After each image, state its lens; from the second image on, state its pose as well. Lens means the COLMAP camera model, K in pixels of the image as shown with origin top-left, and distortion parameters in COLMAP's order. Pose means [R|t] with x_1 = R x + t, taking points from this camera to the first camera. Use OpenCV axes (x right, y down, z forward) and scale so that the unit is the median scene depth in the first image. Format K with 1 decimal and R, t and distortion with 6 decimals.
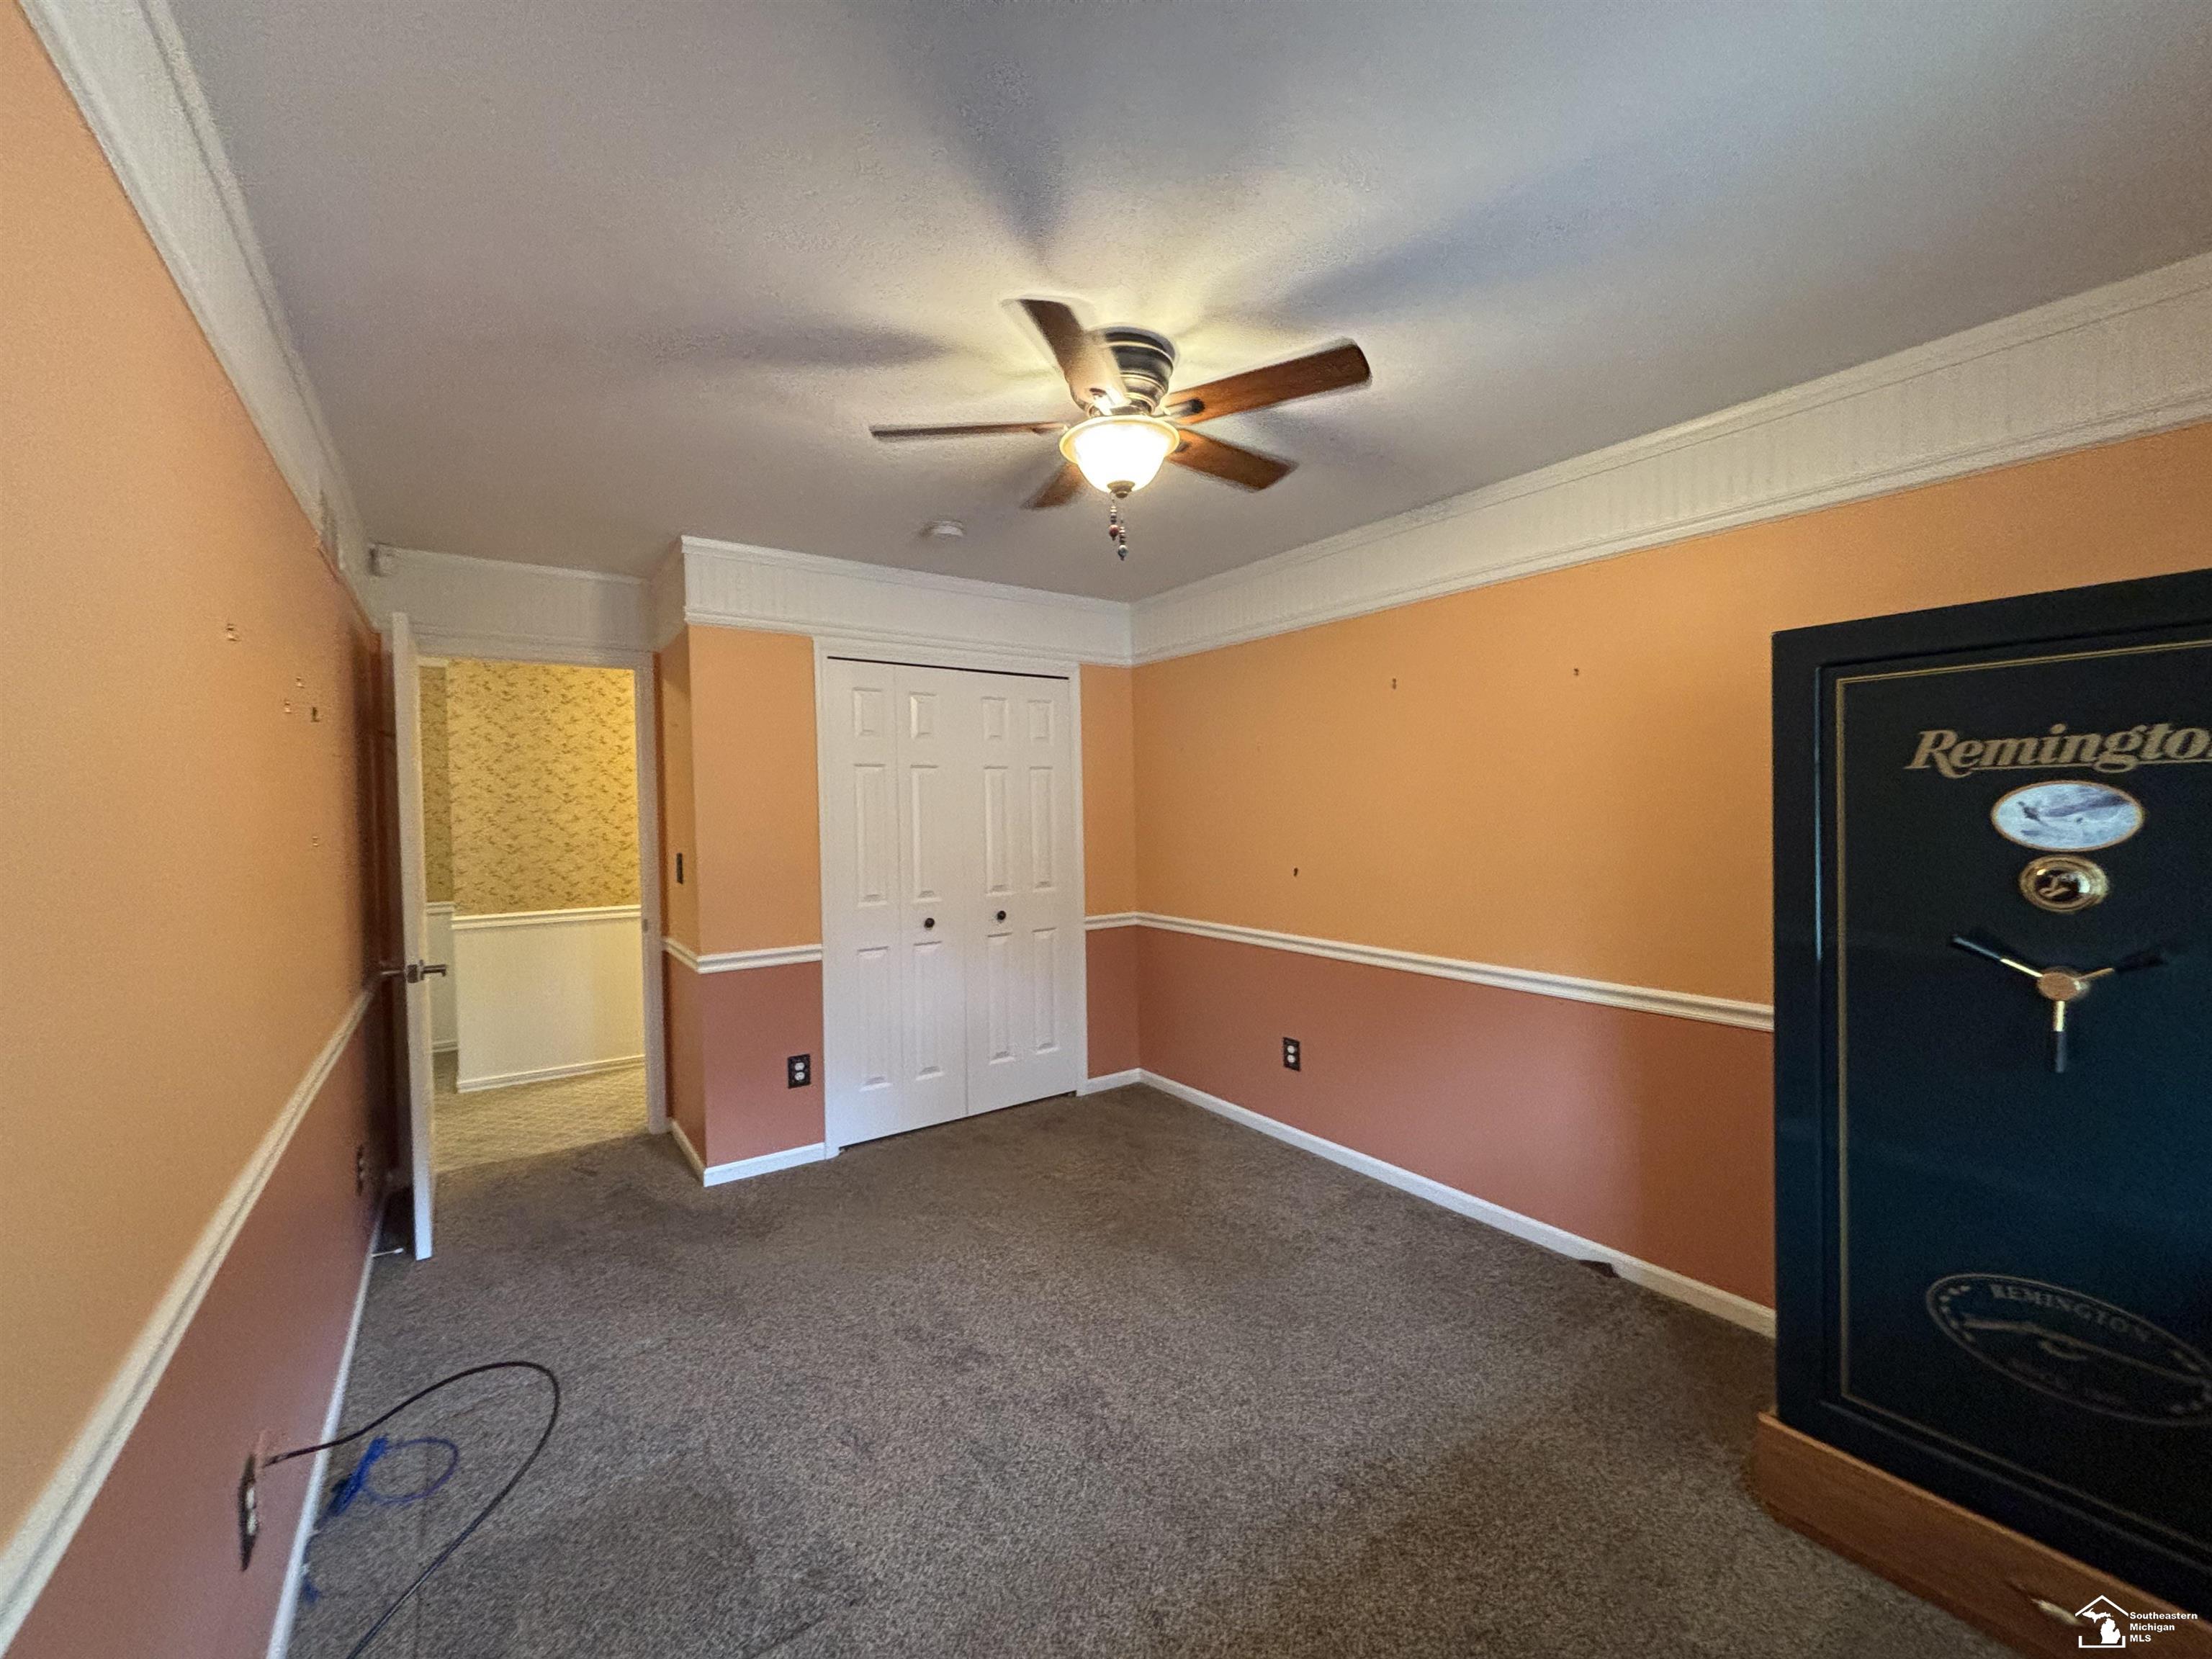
lens RADIAL K [[889.9, 0, 1097.0], [0, 889.9, 813.0], [0, 0, 1]] dist [0.001473, 0.000137]
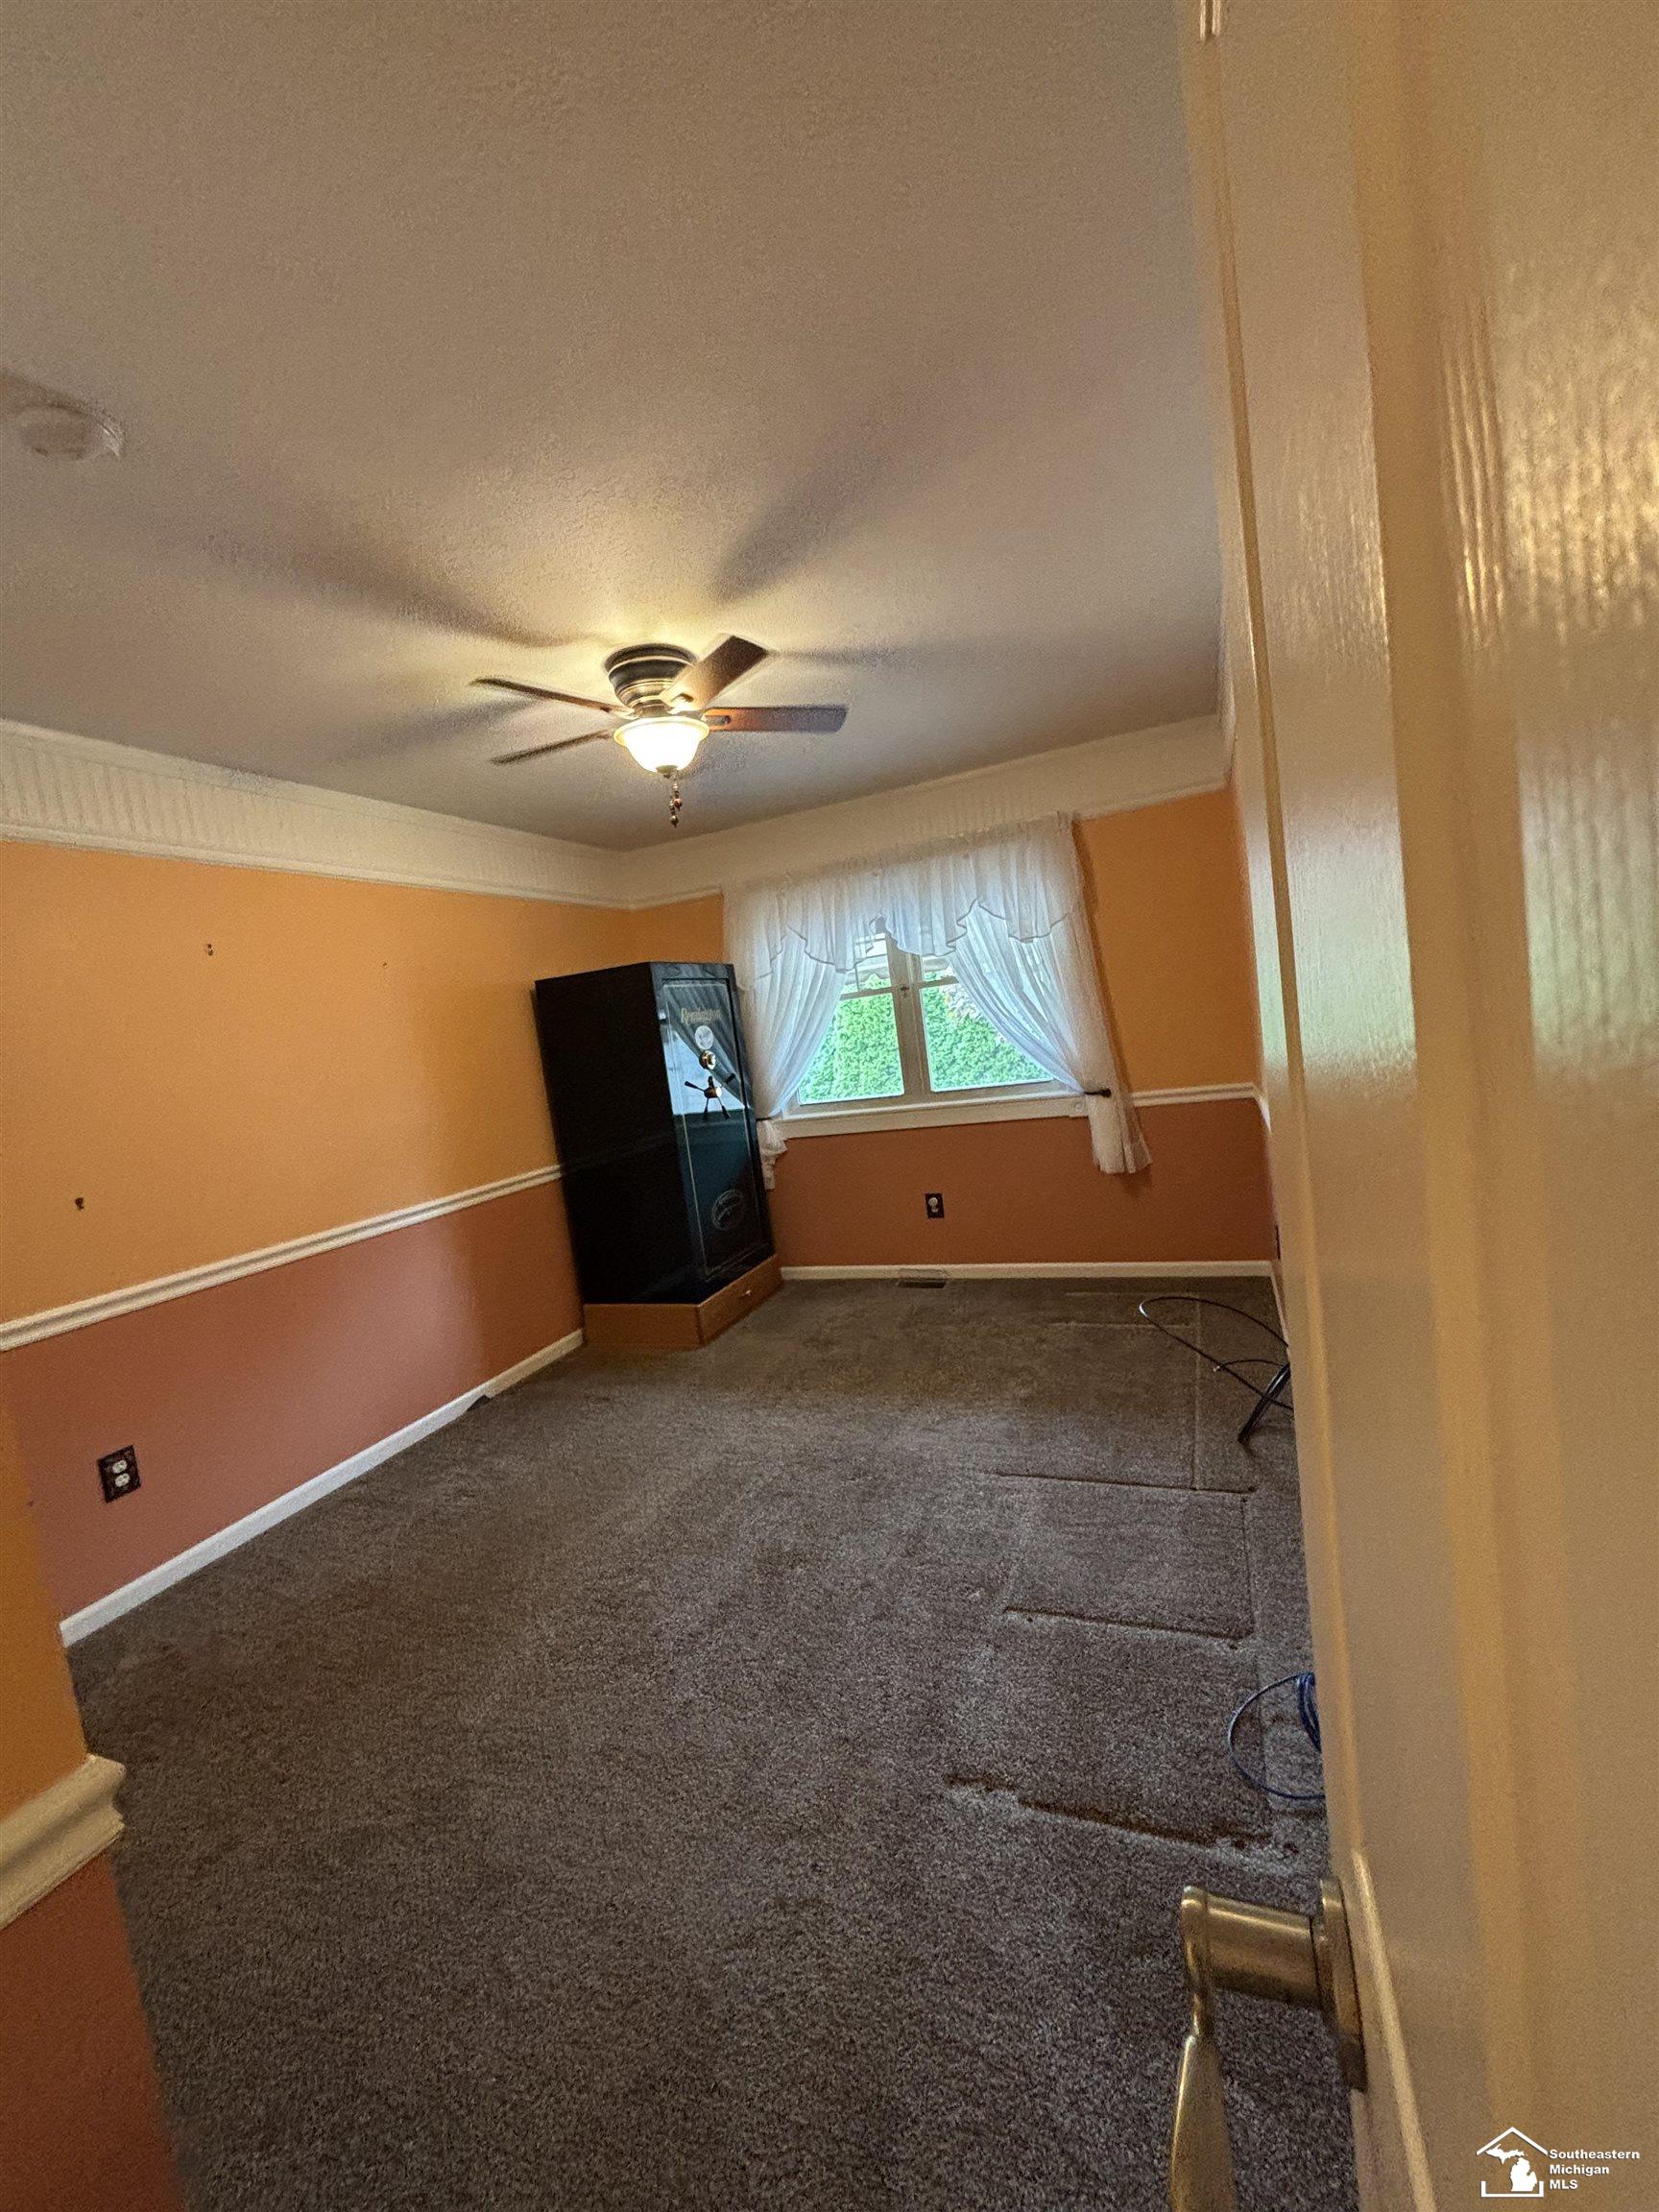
lens RADIAL K [[889.9, 0, 825.2], [0, 889.9, 1107.1], [0, 0, 1]] dist [0.001473, 0.000137]
pose [[-0.527826, 0.012341, 0.849263, -0.916335], [0.147961, 0.985942, 0.077632, 0.034657], [-0.836366, 0.166634, -0.522232, 1.236213]]
